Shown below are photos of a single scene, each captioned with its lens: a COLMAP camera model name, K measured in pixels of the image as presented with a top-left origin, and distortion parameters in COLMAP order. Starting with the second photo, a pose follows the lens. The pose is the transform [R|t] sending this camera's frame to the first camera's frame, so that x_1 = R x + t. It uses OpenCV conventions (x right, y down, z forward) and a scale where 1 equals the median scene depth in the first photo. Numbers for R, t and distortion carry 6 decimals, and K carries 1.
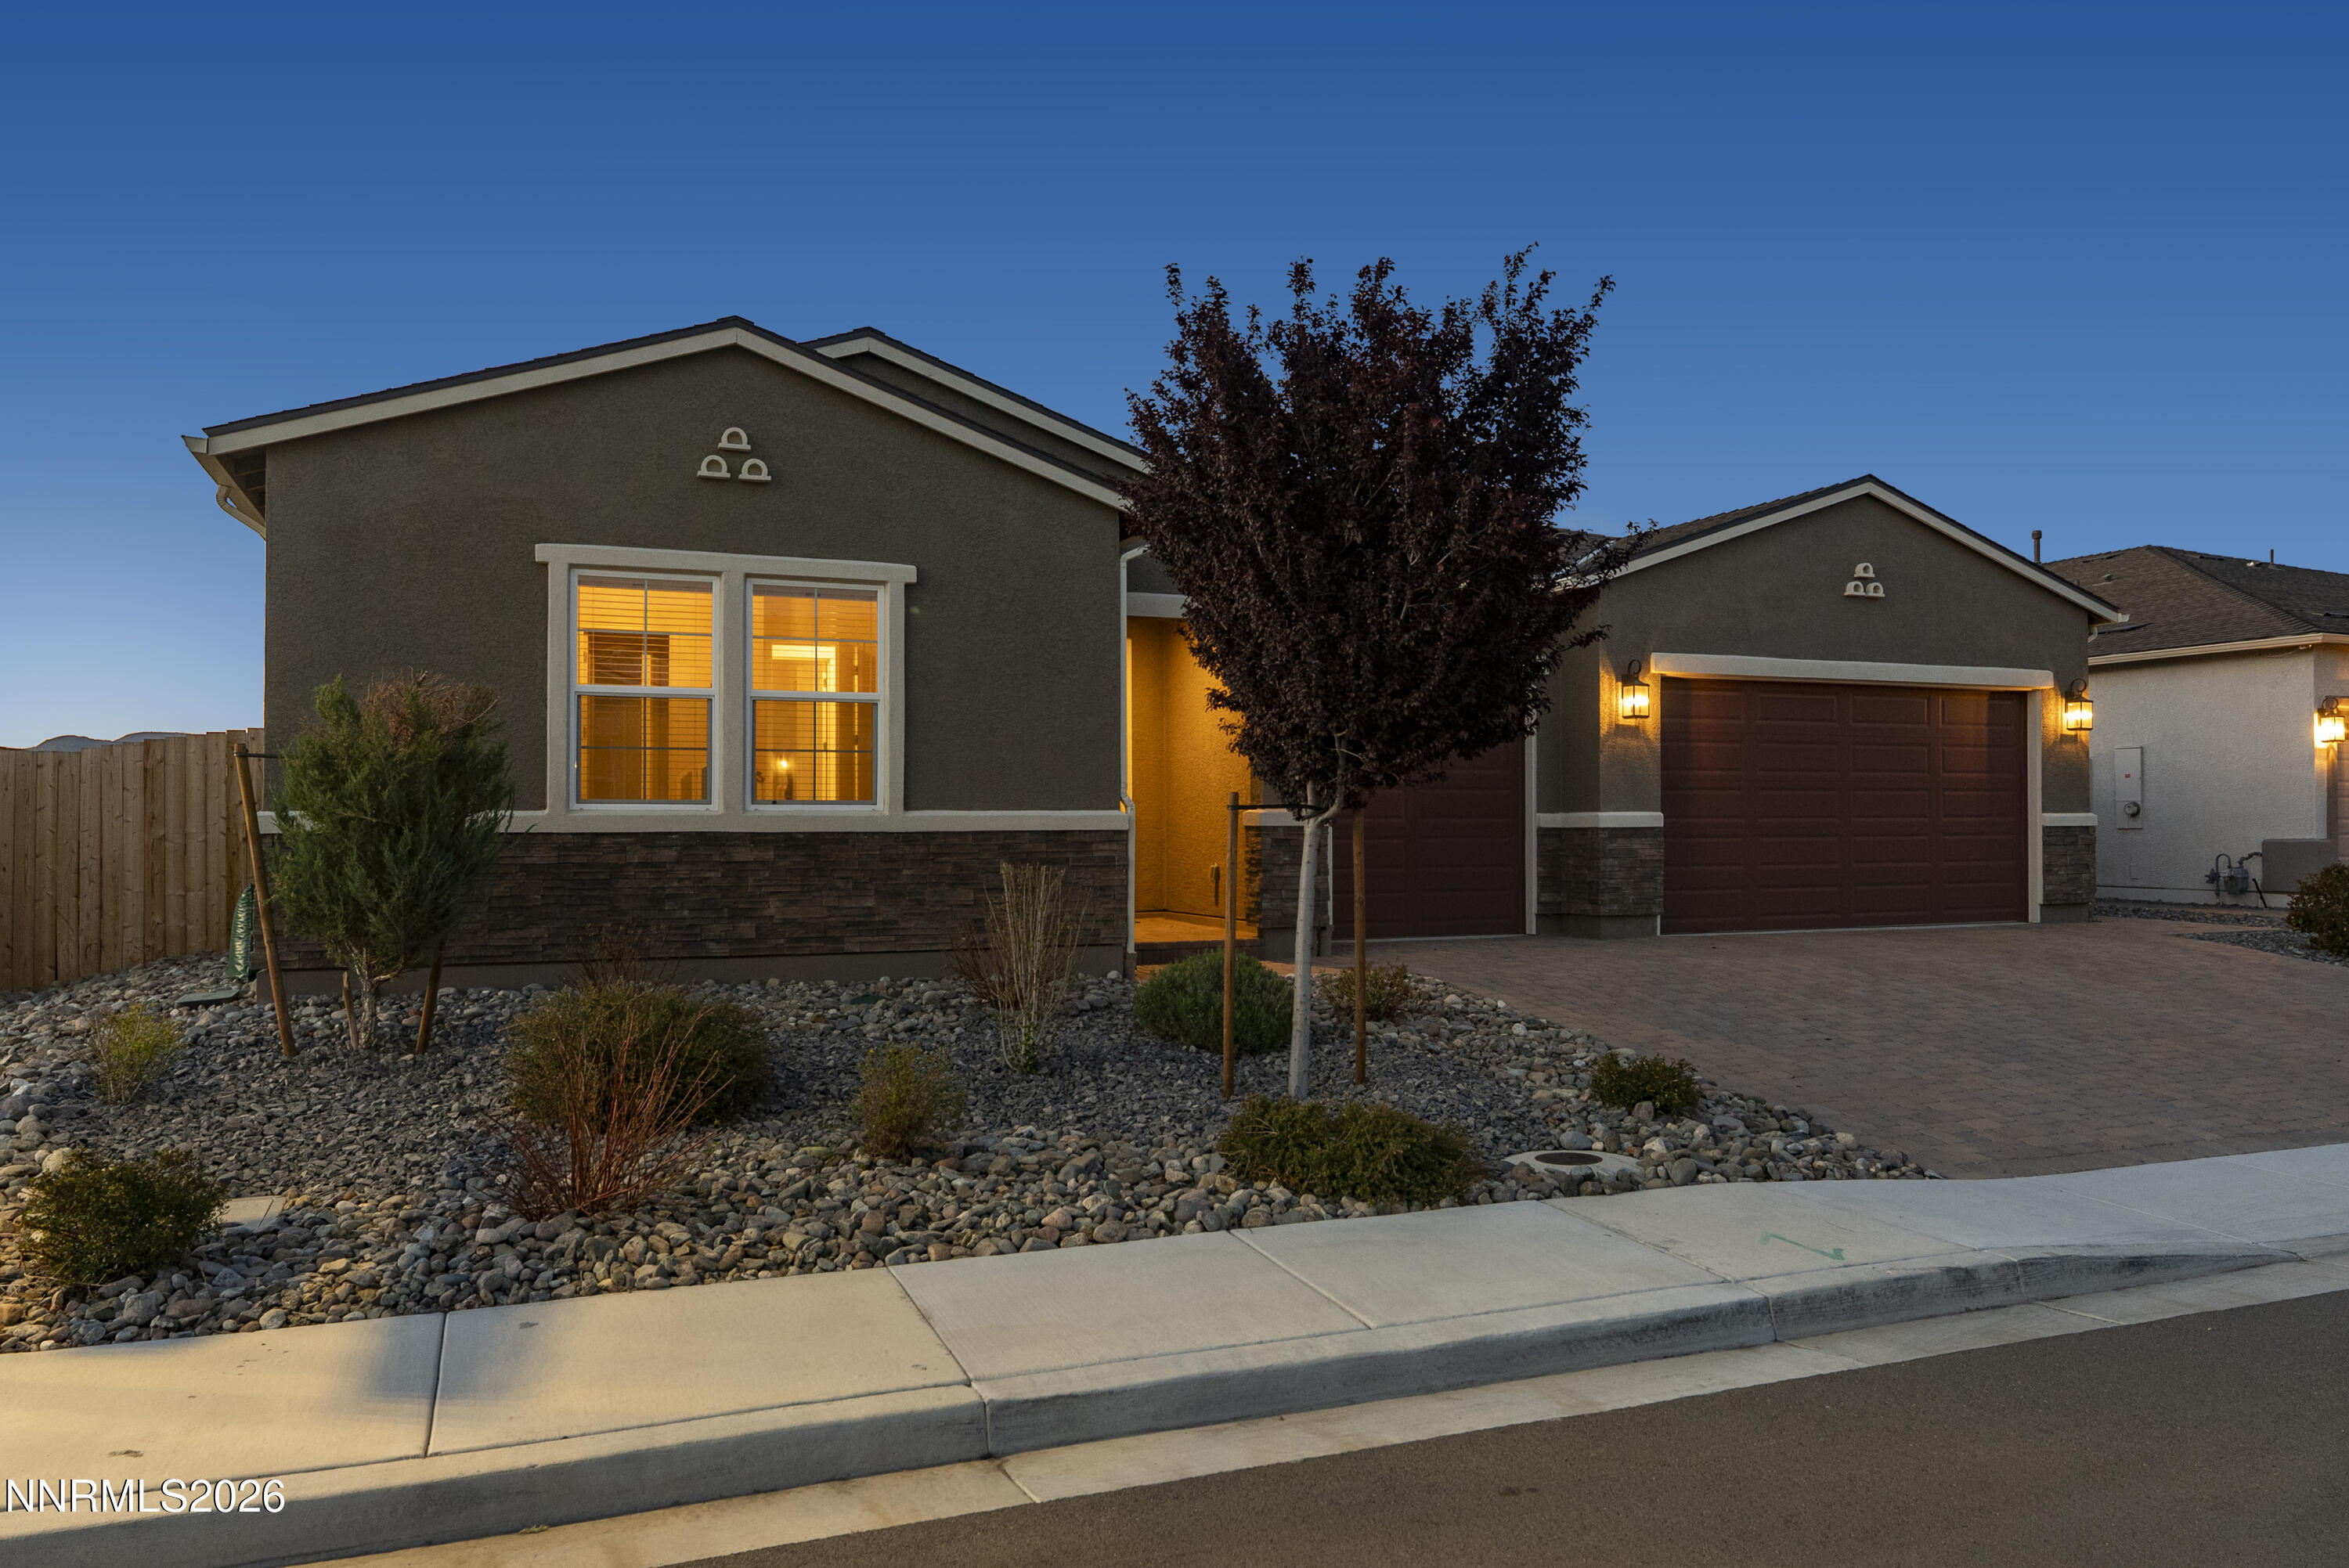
lens RADIAL K [[1634.6, 0, 1168.2], [0, 1634.6, 805.6], [0, 0, 1]] dist [0.004676, 0.000583]
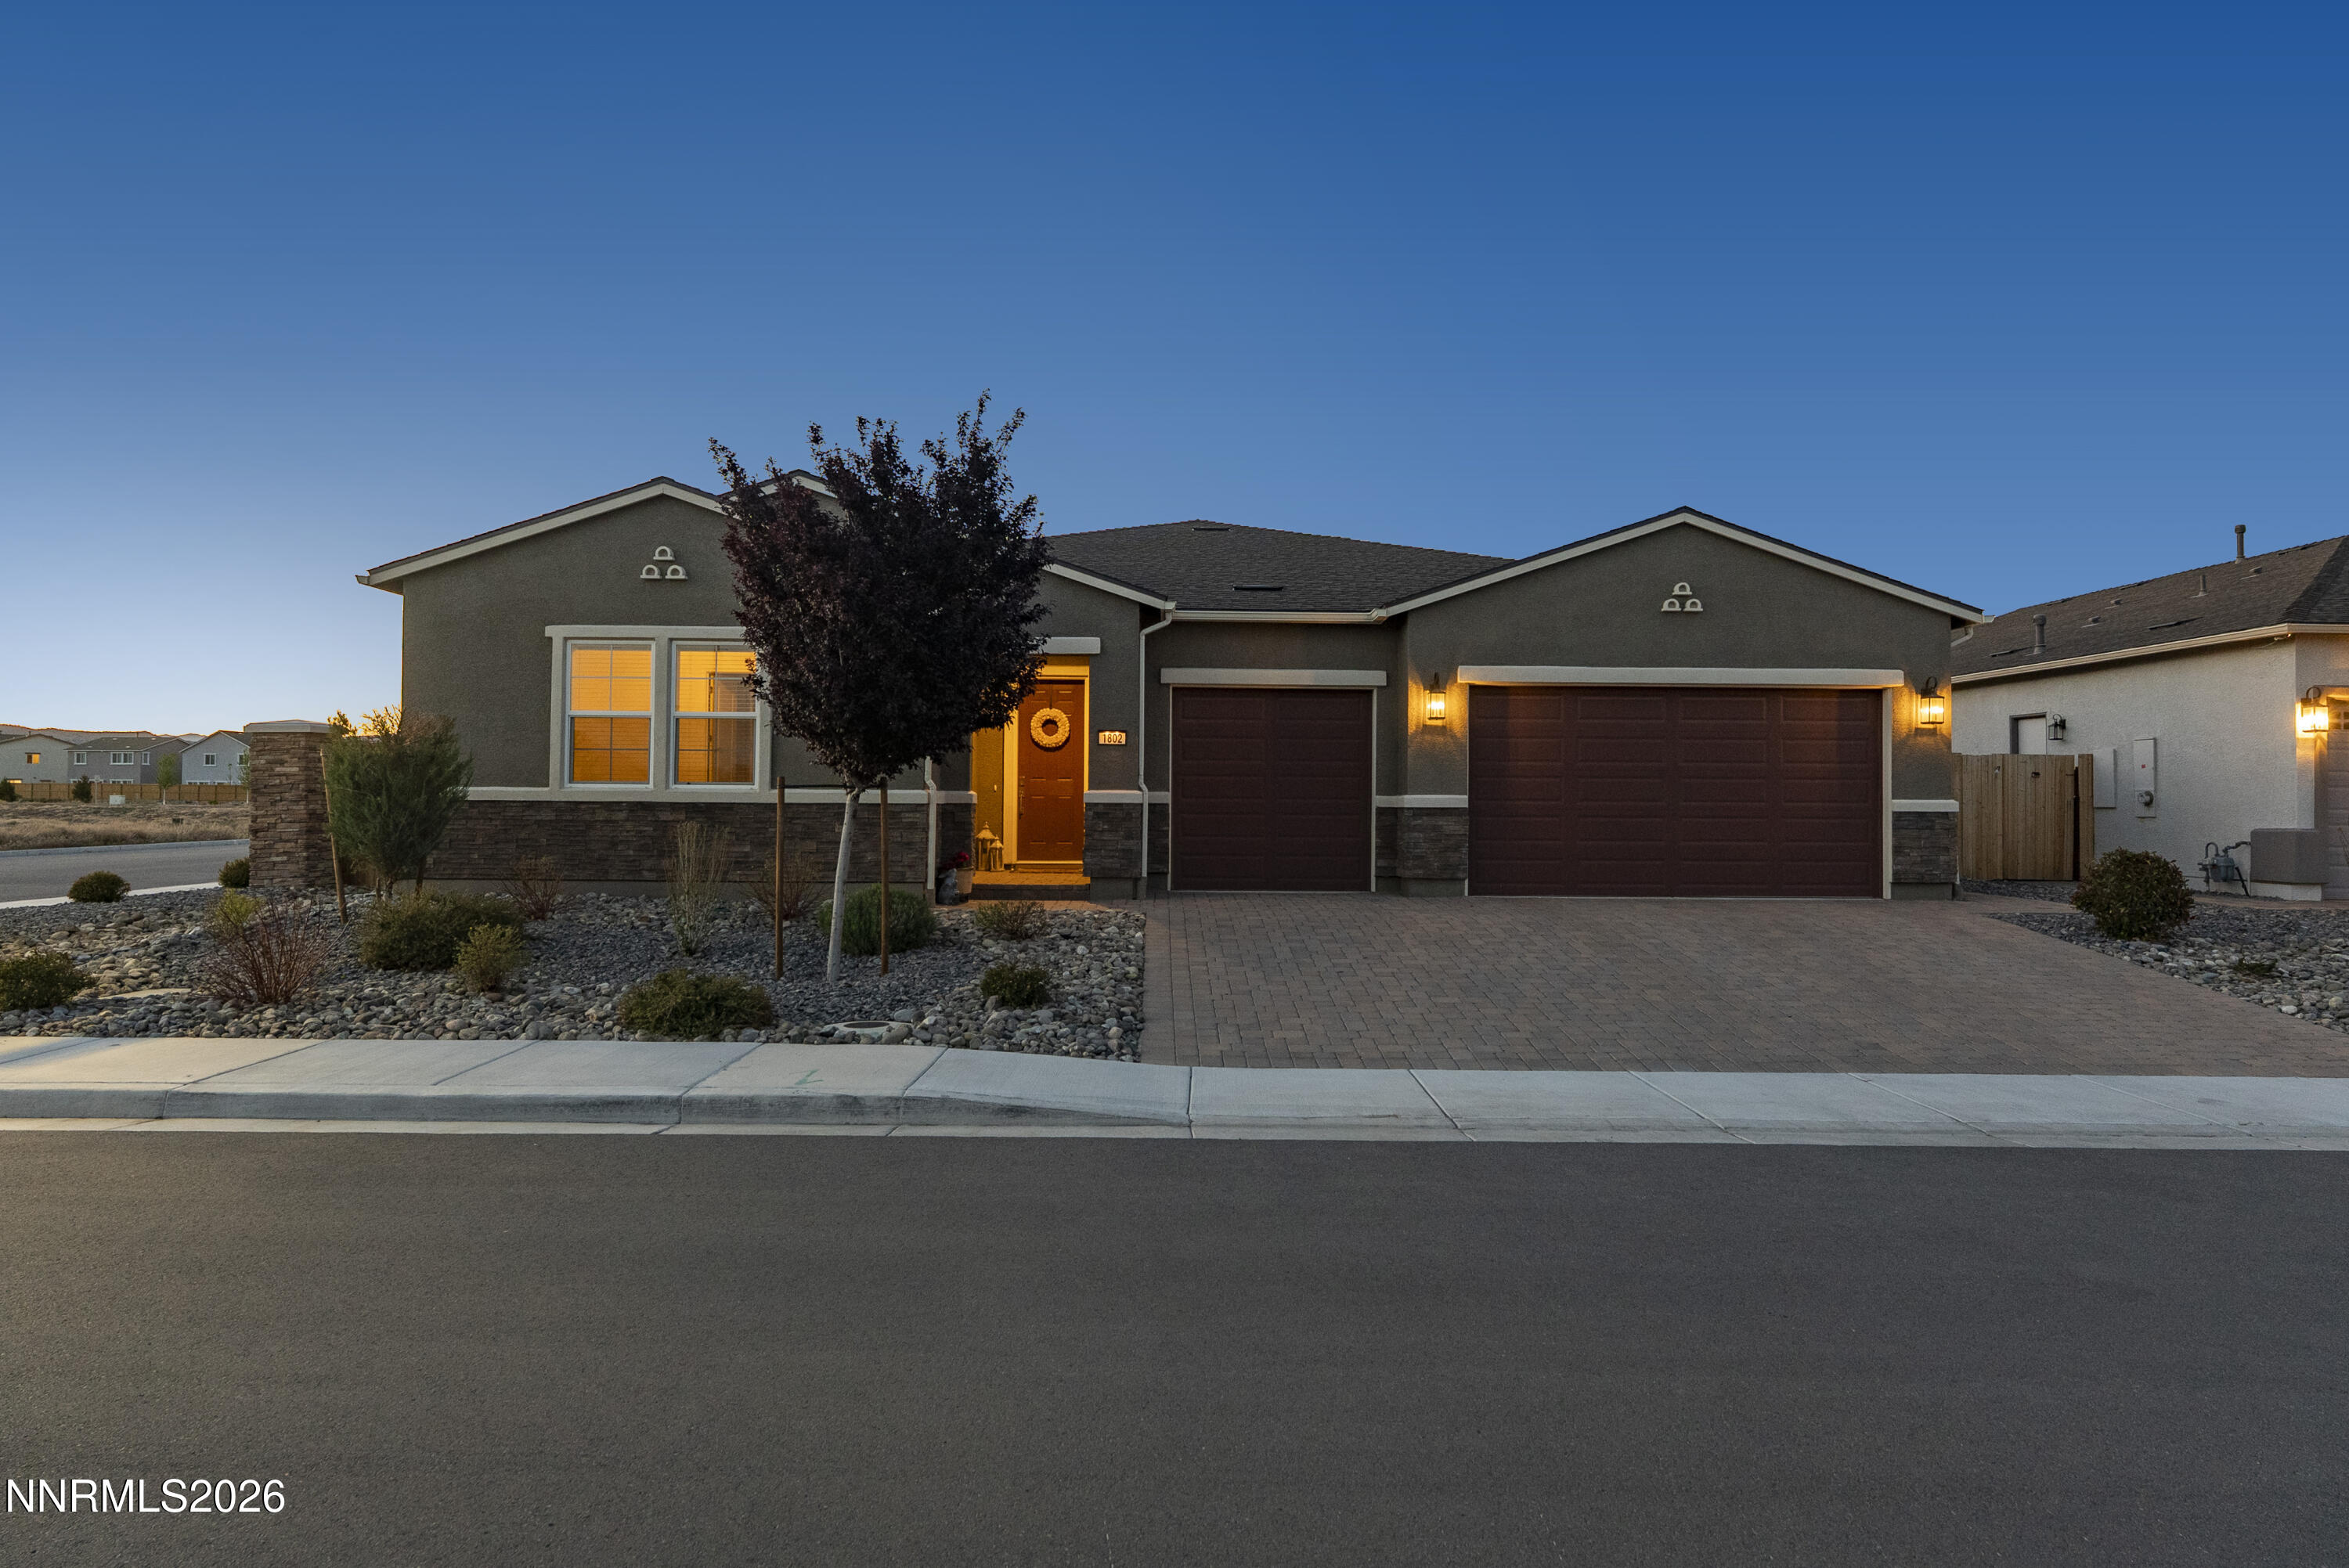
lens RADIAL K [[1320.6, 0, 1171.1], [0, 1320.6, 783.1], [0, 0, 1]] dist [-0.003209, -0.001213]
pose [[0.929456, 0.003680, -0.368915, 0.464508], [-0.006015, 0.999968, -0.005181, 0.001176], [0.368884, 0.007035, 0.929449, -0.003083]]
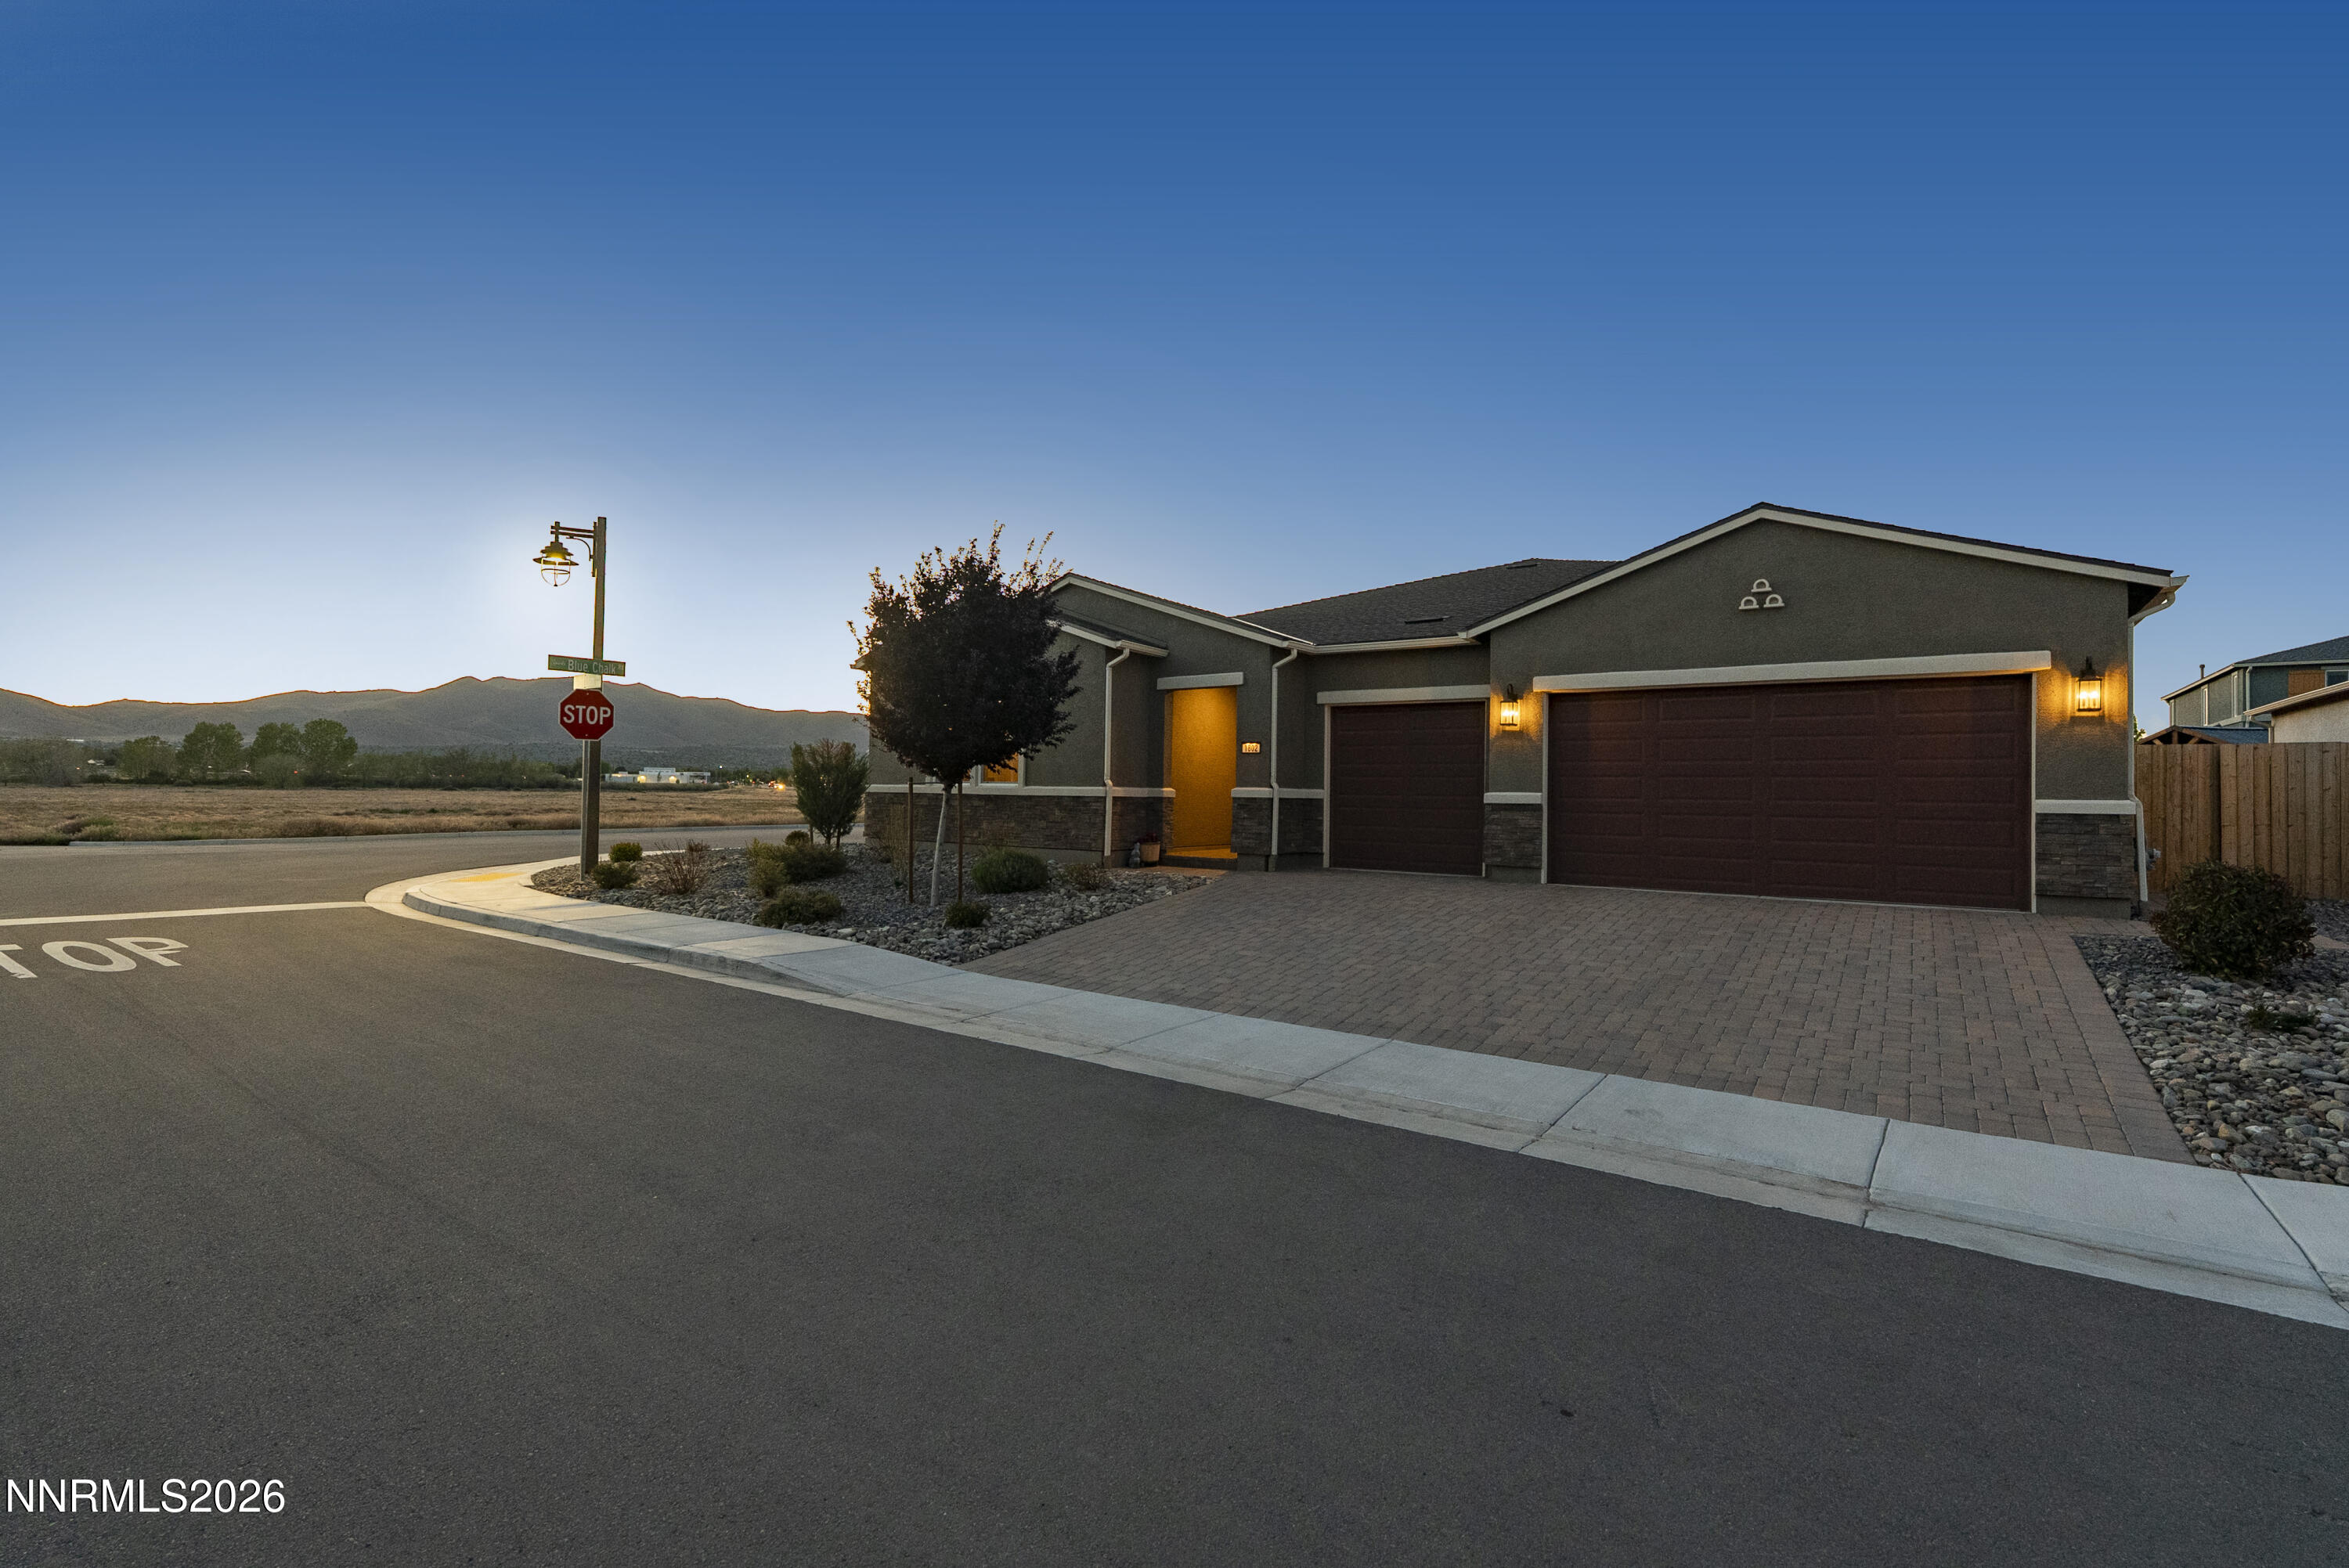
lens RADIAL K [[1062.2, 0, 1178.5], [0, 1062.2, 777.2], [0, 0, 1]] dist [0.001081, 0.000237]
pose [[0.539349, -0.003678, -0.842074, 0.891491], [-0.009000, 0.999908, -0.010132, 0.002760], [0.842034, 0.013043, 0.539266, 0.270007]]
